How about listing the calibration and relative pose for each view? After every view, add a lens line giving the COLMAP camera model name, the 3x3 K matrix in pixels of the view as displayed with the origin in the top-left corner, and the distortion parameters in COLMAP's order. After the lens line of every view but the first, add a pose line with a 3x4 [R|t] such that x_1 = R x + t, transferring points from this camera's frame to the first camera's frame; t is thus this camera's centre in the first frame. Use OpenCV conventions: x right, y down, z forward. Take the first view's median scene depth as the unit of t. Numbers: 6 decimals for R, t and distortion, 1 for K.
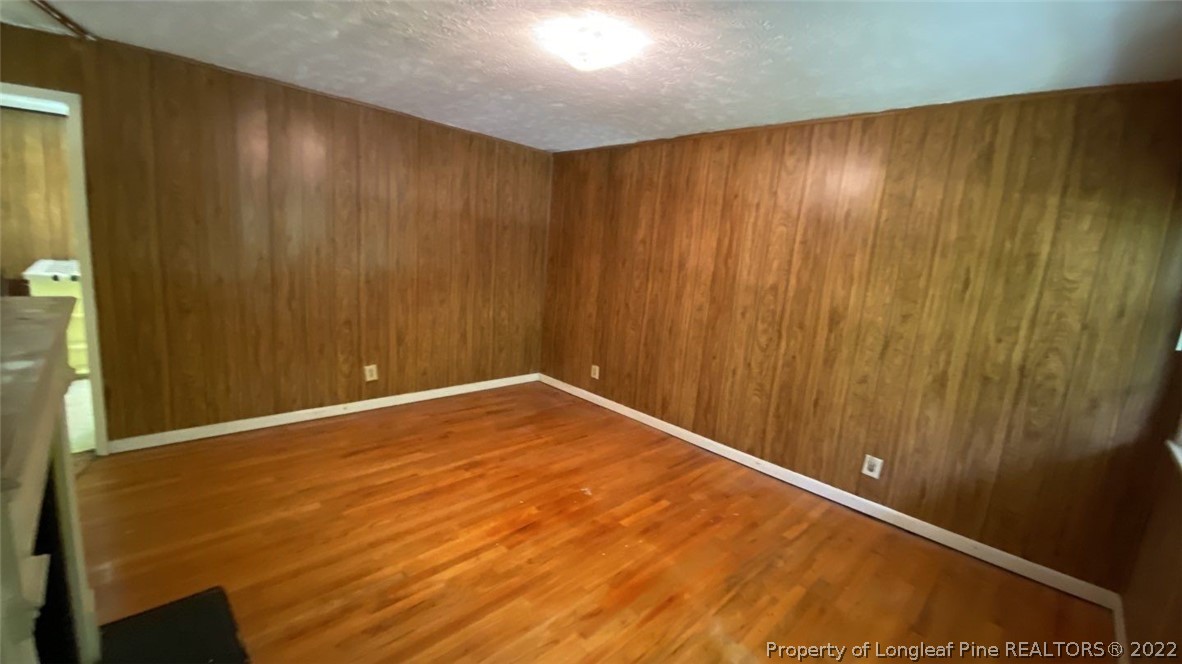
lens RADIAL K [[476.4, 0, 591.6], [0, 476.4, 331.4], [0, 0, 1]] dist [0.019623, -0.016790]
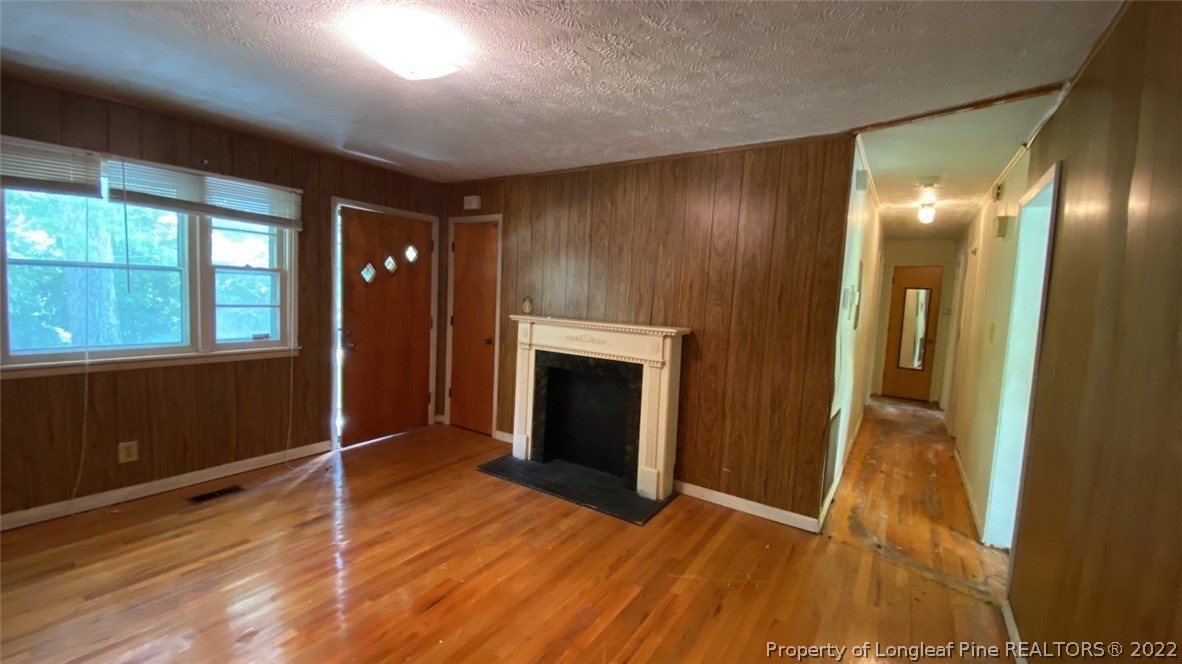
lens RADIAL K [[476.4, 0, 587.0], [0, 476.4, 330.0], [0, 0, 1]] dist [0.019623, -0.016790]
pose [[-0.966375, -0.110275, -0.232292, -0.115062], [-0.162765, 0.961689, 0.220592, -0.221483], [0.199067, 0.250984, -0.947301, 1.336610]]
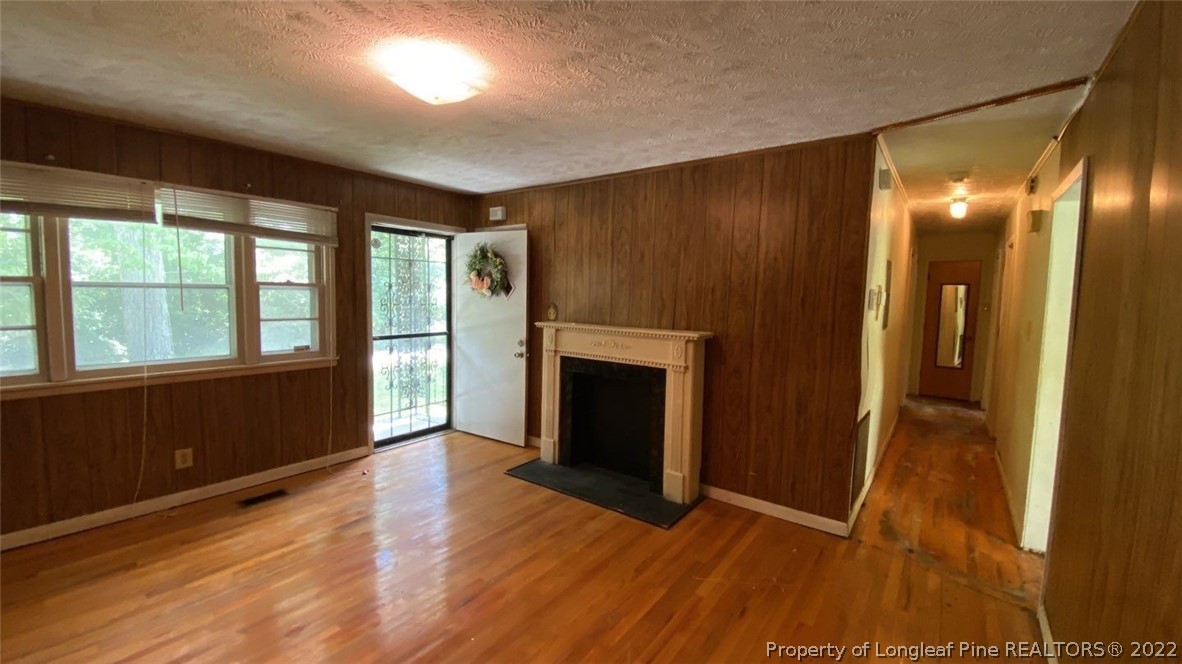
lens RADIAL K [[476.4, 0, 587.5], [0, 476.4, 330.4], [0, 0, 1]] dist [0.019623, -0.016790]
pose [[-0.980202, -0.091716, -0.175477, -0.120458], [-0.130543, 0.965699, 0.224465, -0.235029], [0.148871, 0.242929, -0.958553, 1.355329]]
